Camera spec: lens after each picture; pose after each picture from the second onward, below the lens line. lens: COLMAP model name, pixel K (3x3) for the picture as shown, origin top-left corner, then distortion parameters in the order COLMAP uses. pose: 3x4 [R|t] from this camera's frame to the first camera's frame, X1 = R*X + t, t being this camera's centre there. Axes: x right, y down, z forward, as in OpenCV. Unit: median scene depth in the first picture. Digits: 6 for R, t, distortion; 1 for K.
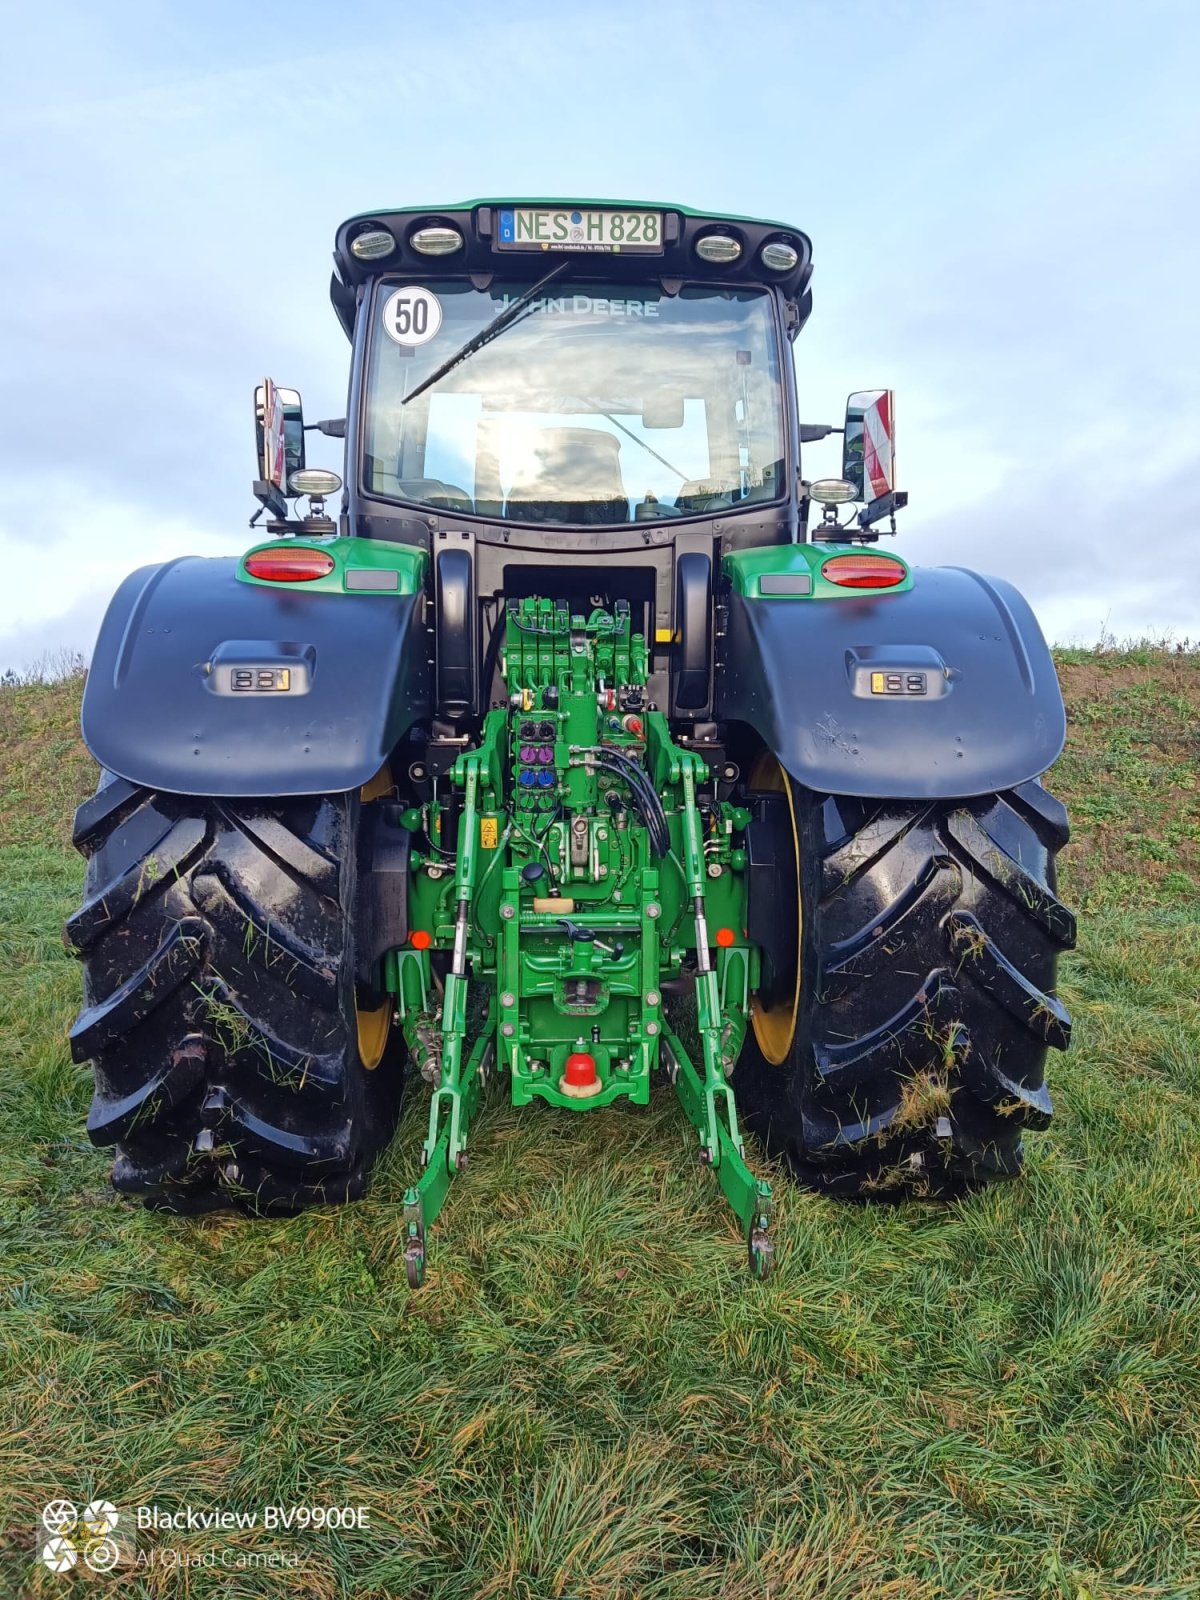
lens RADIAL K [[1190.9, 0, 600.0], [0, 1190.9, 800.0], [0, 0, 1]] dist [0.113454, -0.162000]
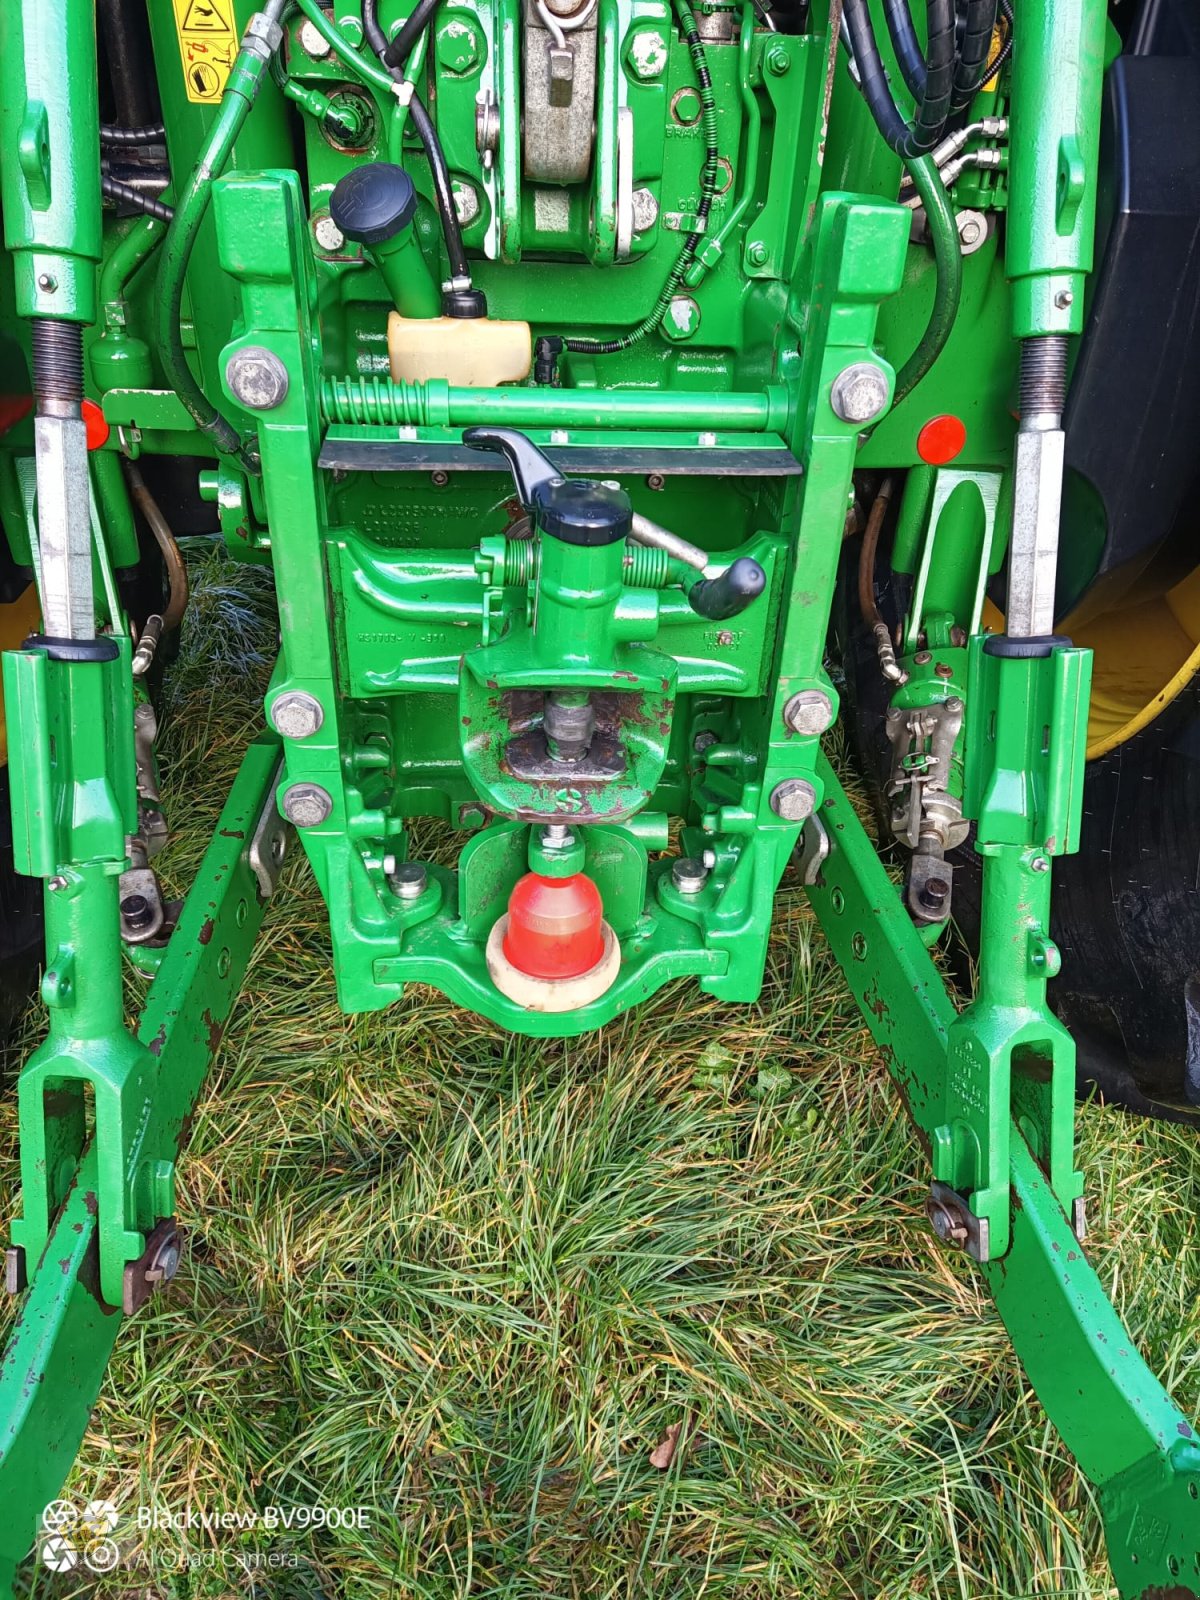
lens RADIAL K [[1190.9, 0, 600.0], [0, 1190.9, 800.0], [0, 0, 1]] dist [0.113454, -0.162000]
pose [[0.998500, 0.010378, 0.053762, -0.021112], [-0.033940, 0.887804, 0.458968, 0.053904], [-0.042966, -0.460104, 0.886825, 0.724460]]
